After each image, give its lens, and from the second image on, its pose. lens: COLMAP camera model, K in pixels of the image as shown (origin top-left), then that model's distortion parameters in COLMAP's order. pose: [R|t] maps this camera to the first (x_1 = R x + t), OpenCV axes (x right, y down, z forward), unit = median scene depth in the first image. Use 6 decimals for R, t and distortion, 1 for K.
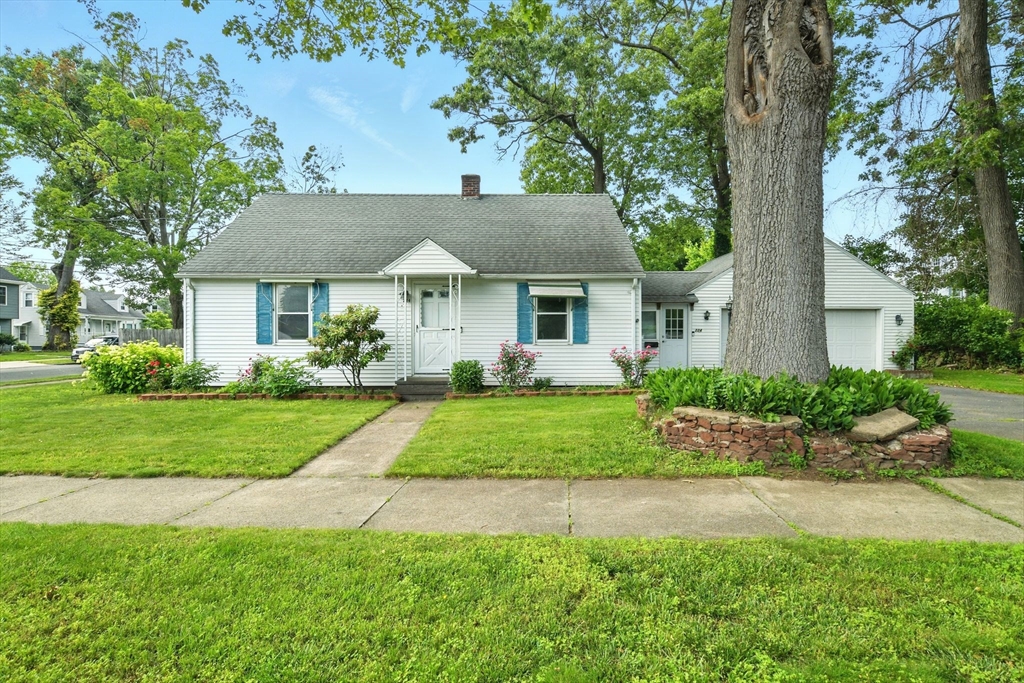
lens RADIAL K [[537.9, 0, 512.6], [0, 537.9, 348.1], [0, 0, 1]] dist [0.002678, -0.000151]
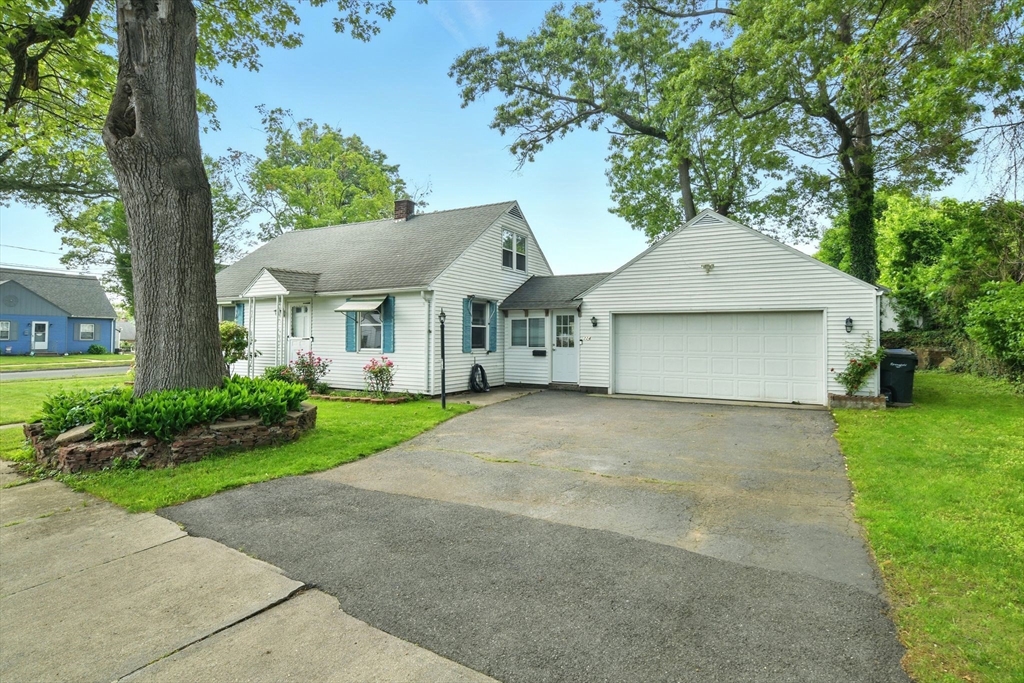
lens RADIAL K [[537.9, 0, 511.4], [0, 537.9, 335.5], [0, 0, 1]] dist [0.002678, -0.000151]
pose [[0.871759, 0.000230, -0.489935, 0.680200], [-0.010021, 0.999799, -0.017361, -0.020851], [0.489833, 0.020044, 0.871586, 0.146433]]
